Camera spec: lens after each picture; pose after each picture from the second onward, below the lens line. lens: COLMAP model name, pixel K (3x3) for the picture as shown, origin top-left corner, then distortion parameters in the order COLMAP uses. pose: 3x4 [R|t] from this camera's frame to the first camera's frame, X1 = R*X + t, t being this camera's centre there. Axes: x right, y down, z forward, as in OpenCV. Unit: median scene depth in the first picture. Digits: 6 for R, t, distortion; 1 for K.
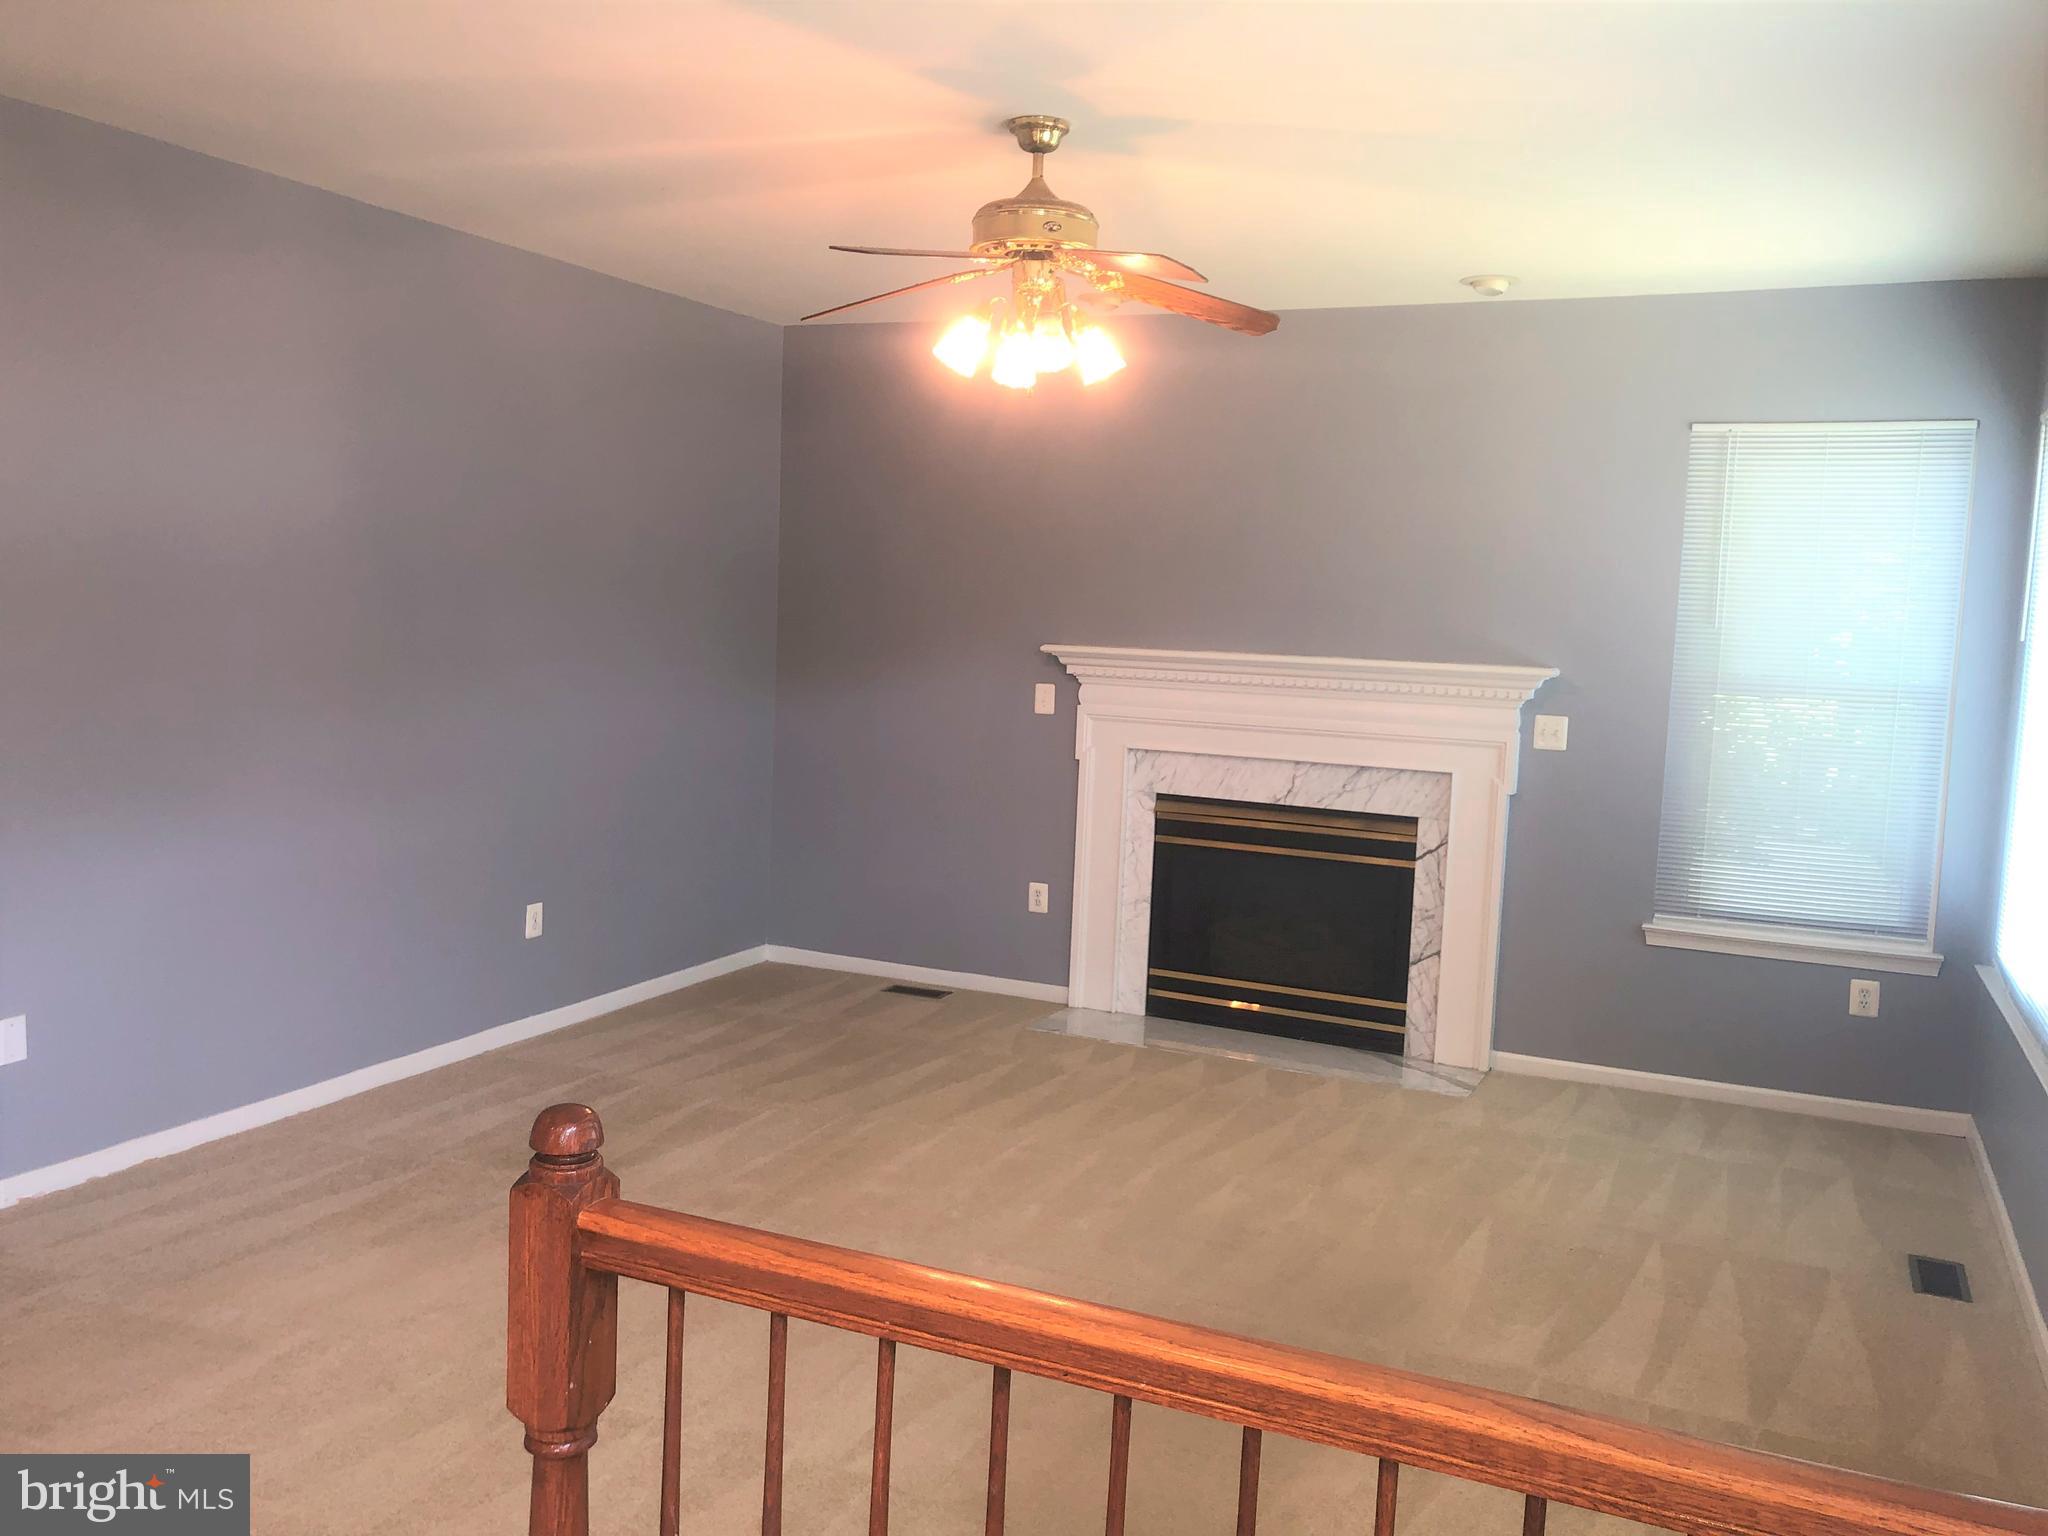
lens RADIAL K [[1685.1, 0, 1016.2], [0, 1685.1, 759.4], [0, 0, 1]] dist [0.096494, -0.207862]
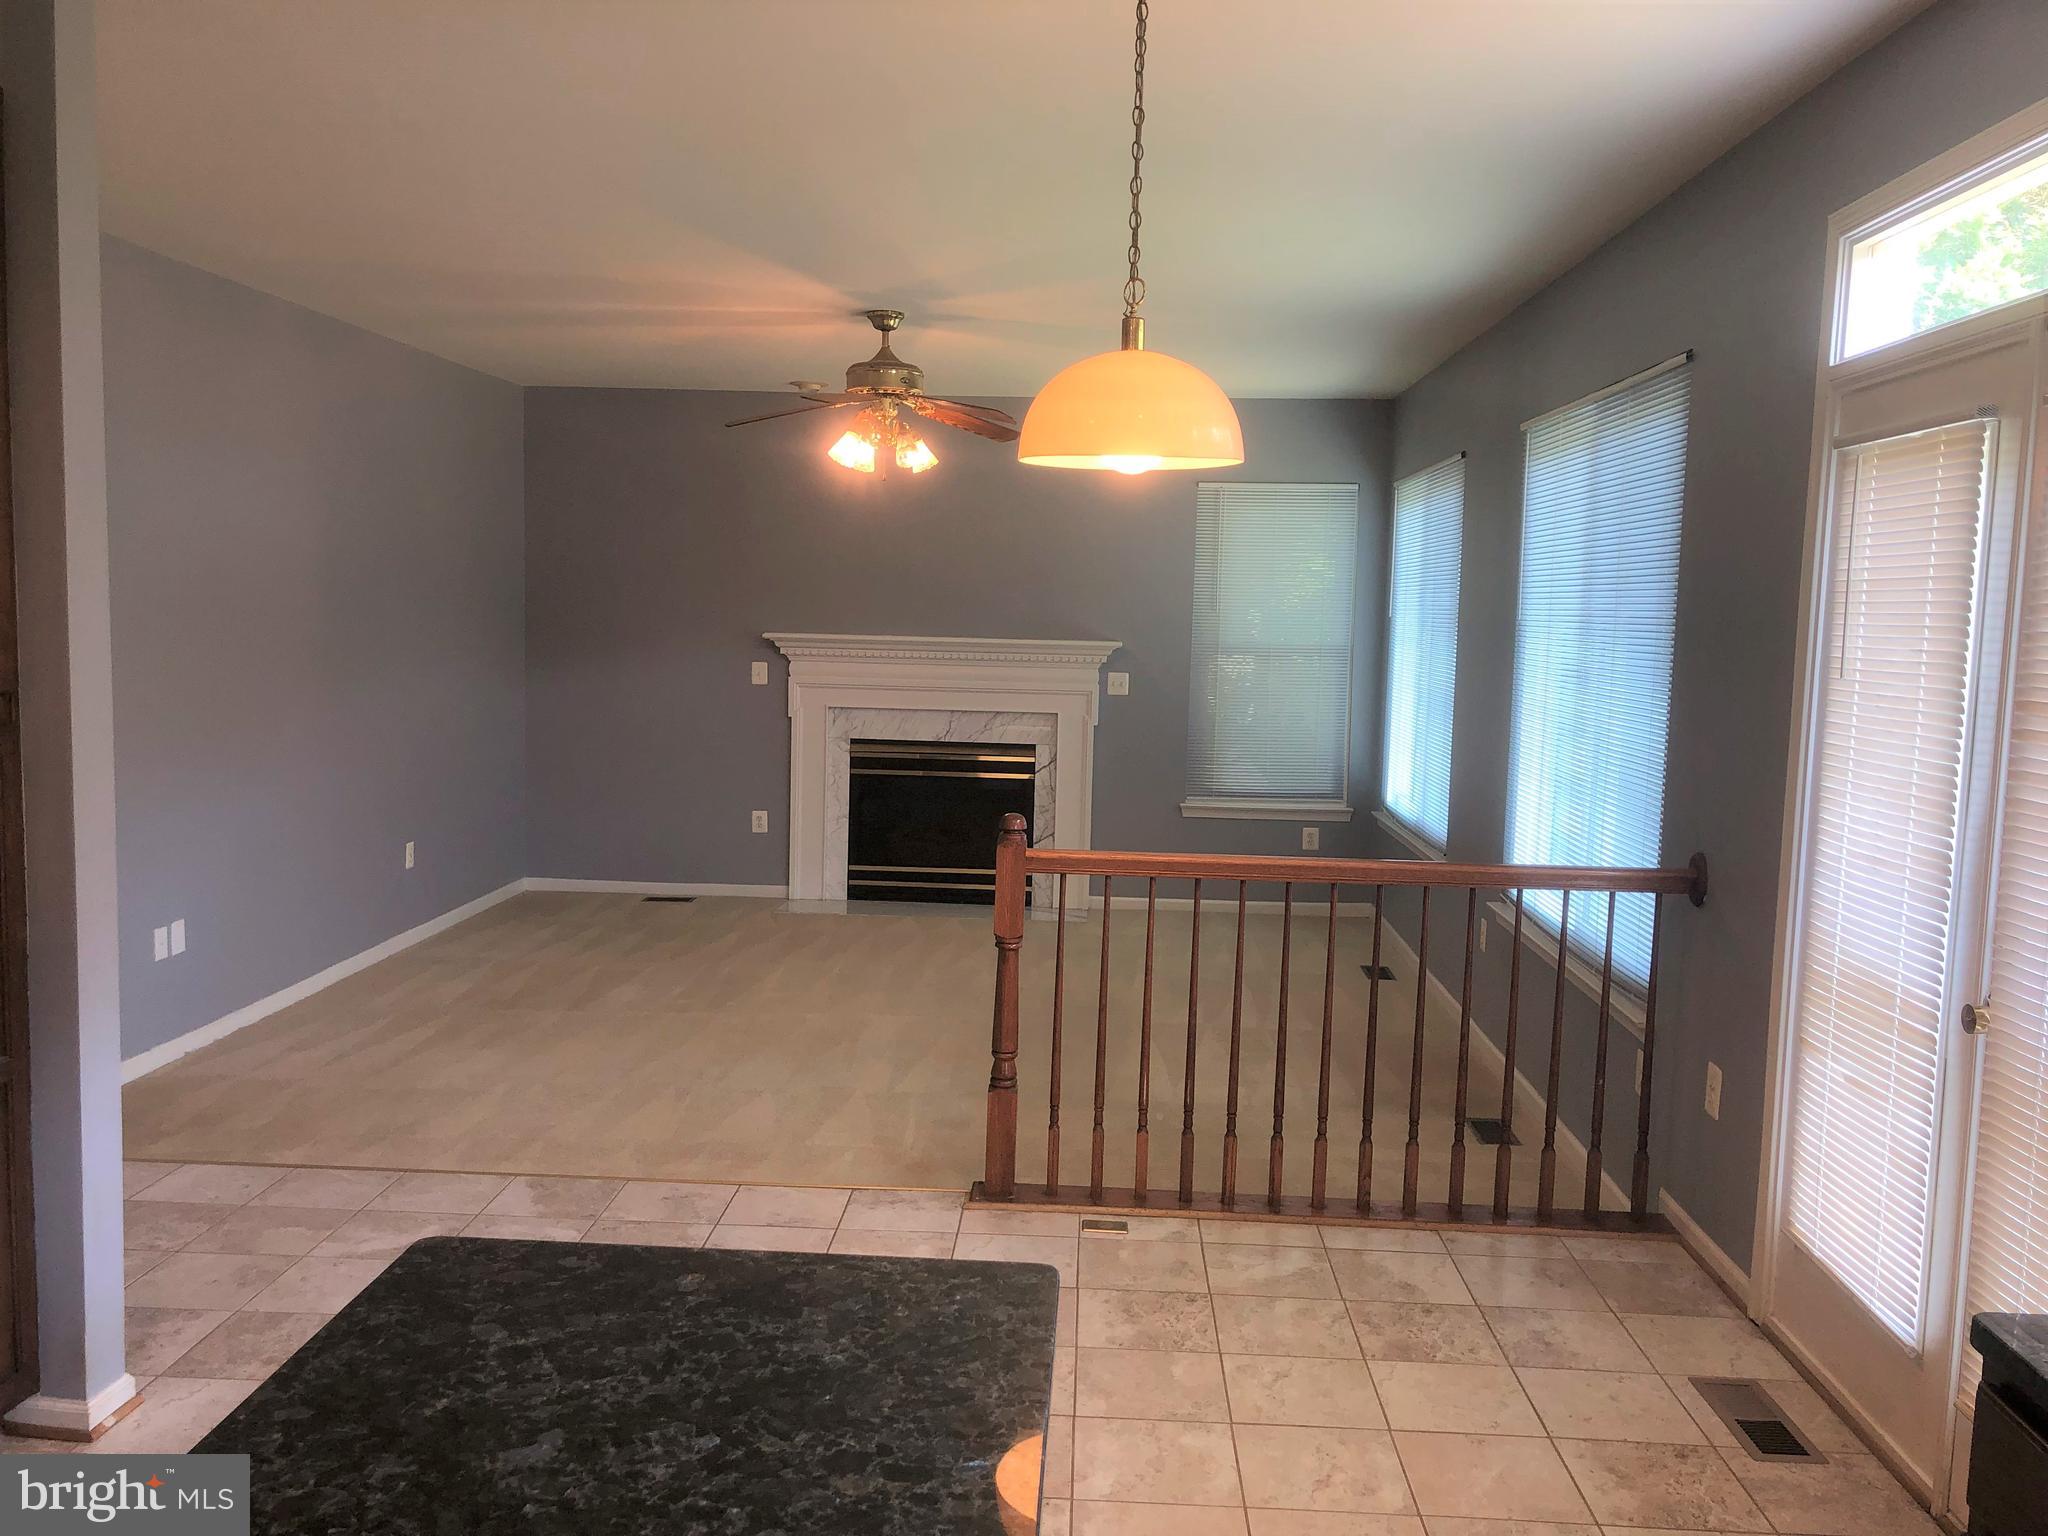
lens RADIAL K [[1685.1, 0, 1016.2], [0, 1685.1, 759.4], [0, 0, 1]] dist [0.096494, -0.207862]
pose [[0.931785, -0.050872, 0.359428, -0.306576], [0.047711, 0.998705, 0.017668, 0.020346], [-0.359862, 0.000686, 0.933005, -0.364081]]
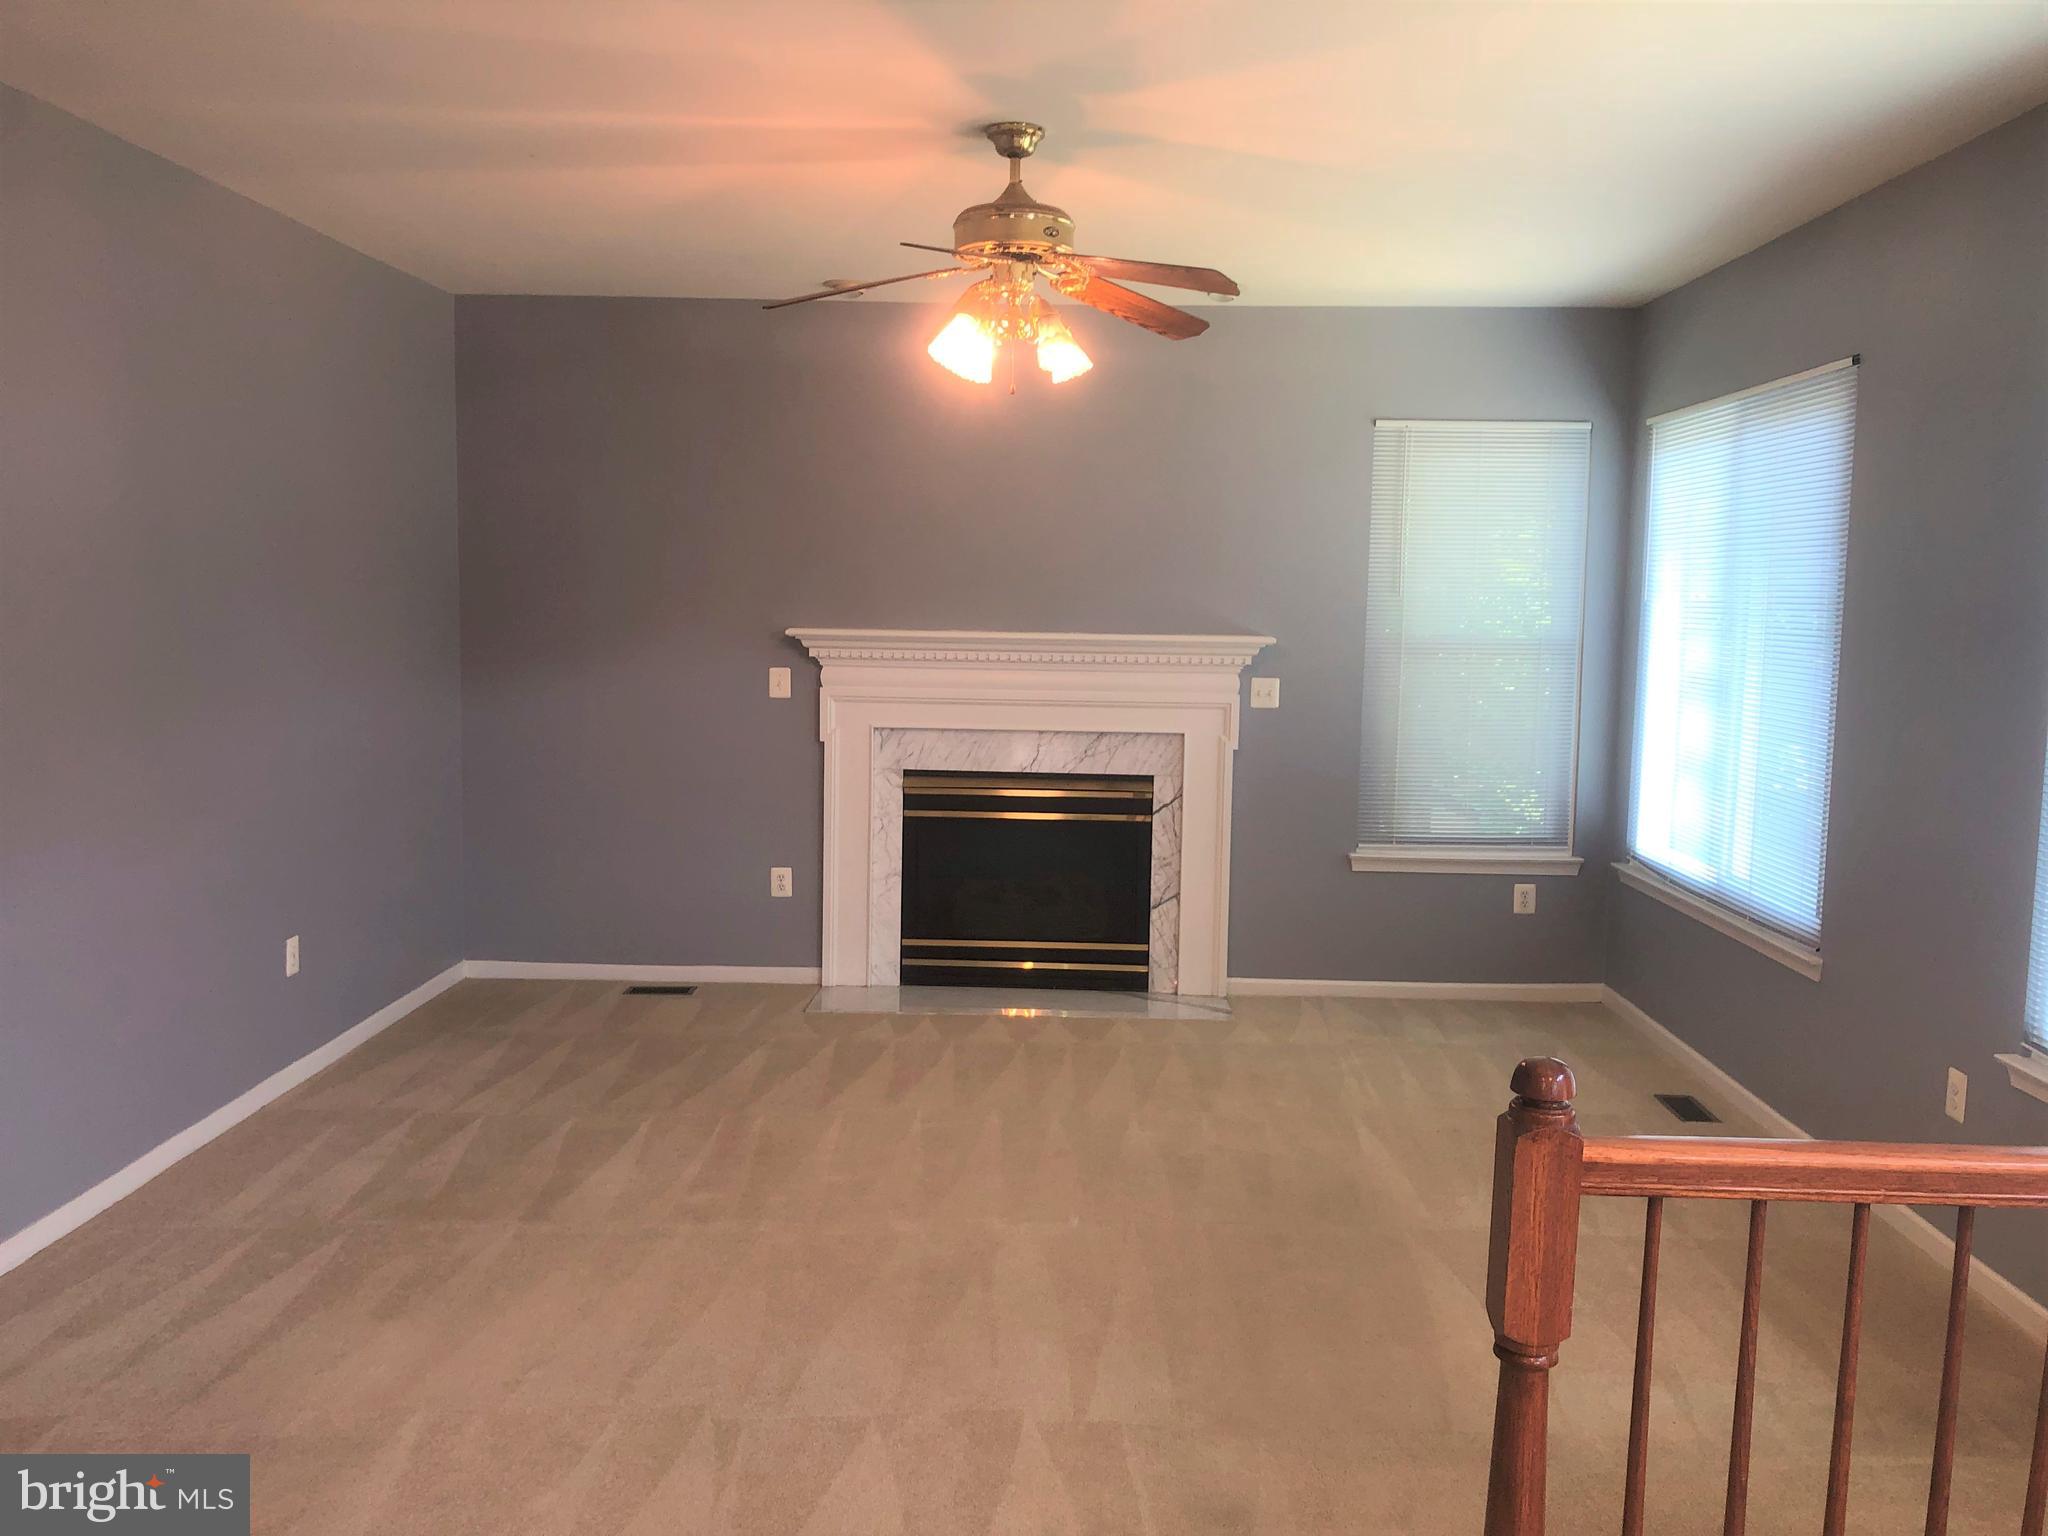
lens RADIAL K [[1686.8, 0, 1024.0], [0, 1686.8, 768.0], [0, 0, 1]] dist [0.039984, -0.011483]
pose [[0.919900, -0.065121, 0.386709, -0.261752], [0.056413, 0.997834, 0.033839, -0.012305], [-0.388075, -0.009313, 0.921581, 0.024988]]
